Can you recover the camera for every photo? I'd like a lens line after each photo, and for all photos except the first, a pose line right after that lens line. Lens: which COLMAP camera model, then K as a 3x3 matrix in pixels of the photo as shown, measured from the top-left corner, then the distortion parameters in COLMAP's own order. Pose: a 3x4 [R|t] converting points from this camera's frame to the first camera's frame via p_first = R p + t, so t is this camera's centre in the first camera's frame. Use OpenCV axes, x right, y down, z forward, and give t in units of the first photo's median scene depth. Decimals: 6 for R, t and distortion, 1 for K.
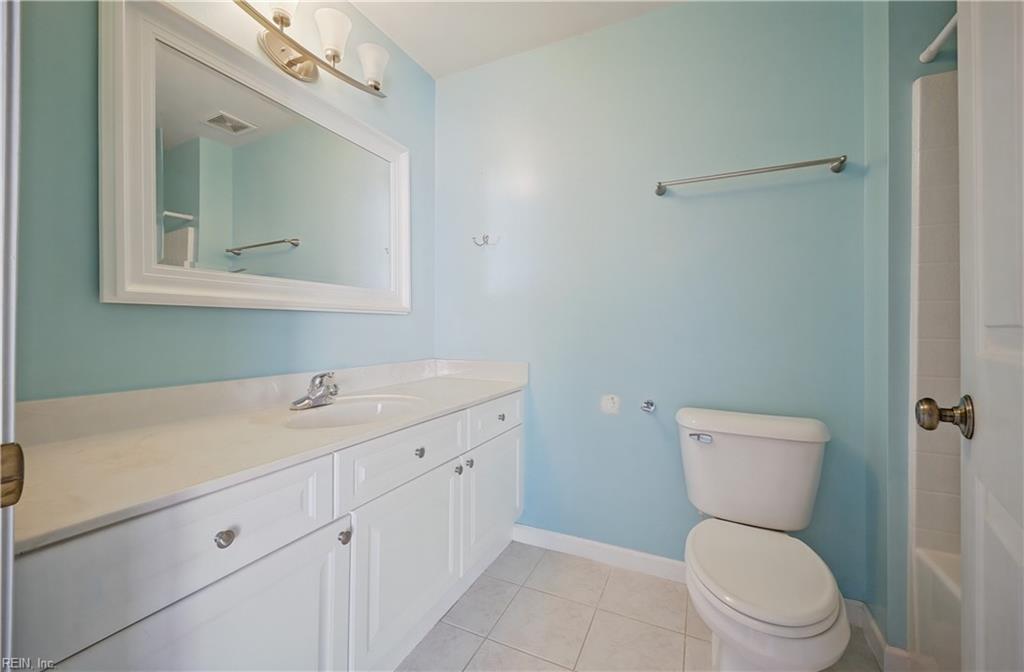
lens RADIAL K [[411.1, 0, 509.8], [0, 411.1, 324.6], [0, 0, 1]] dist [-0.000586, 0.000533]
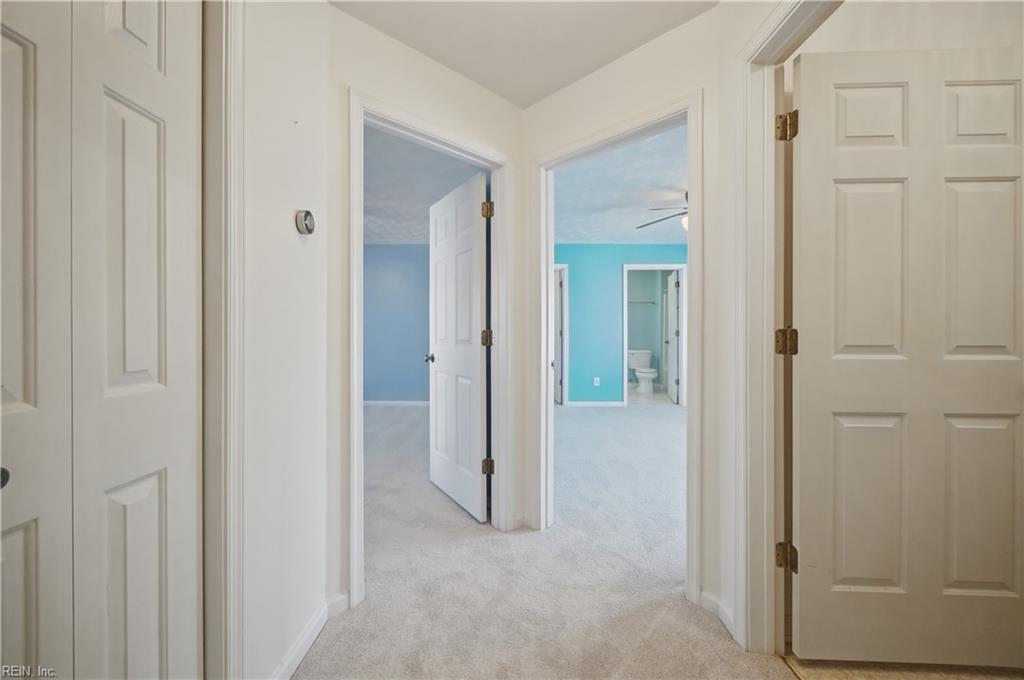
lens RADIAL K [[408.9, 0, 510.7], [0, 408.9, 334.2], [0, 0, 1]] dist [-0.002930, -0.000505]
pose [[0.919304, -0.000845, 0.393546, -3.161561], [0.001431, 0.999998, -0.001194, 0.028775], [-0.393545, 0.001661, 0.919304, -3.325087]]
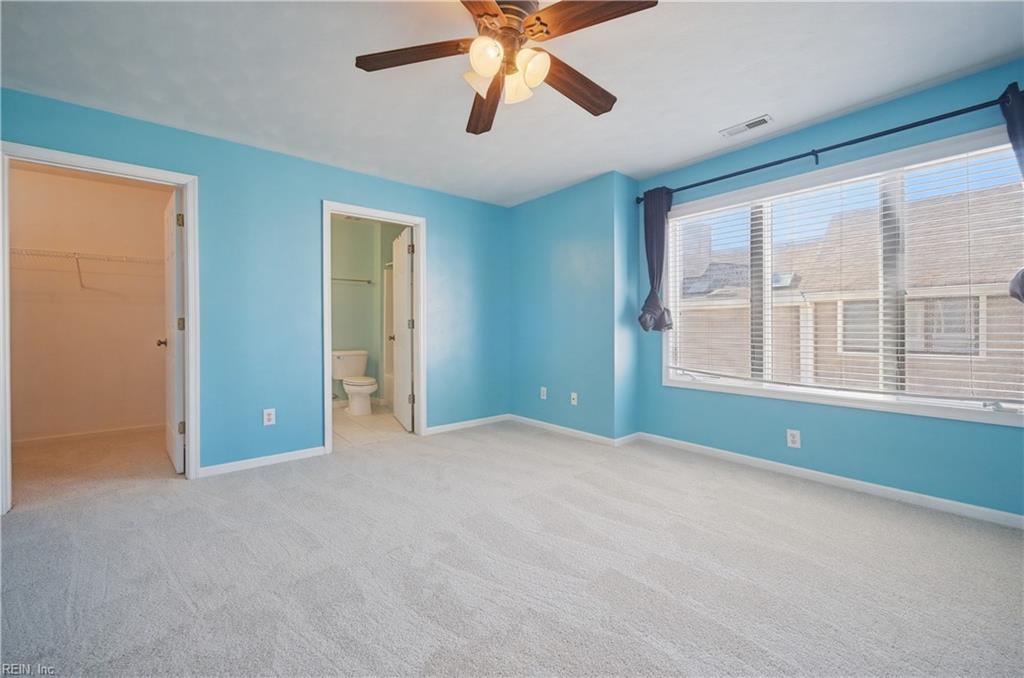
lens RADIAL K [[408.9, 0, 510.7], [0, 408.9, 333.2], [0, 0, 1]] dist [-0.002930, -0.000505]
pose [[0.453342, -0.010396, 0.891276, -2.007684], [0.005221, 0.999946, 0.009008, 0.055499], [-0.891322, 0.000569, 0.453371, -1.891497]]
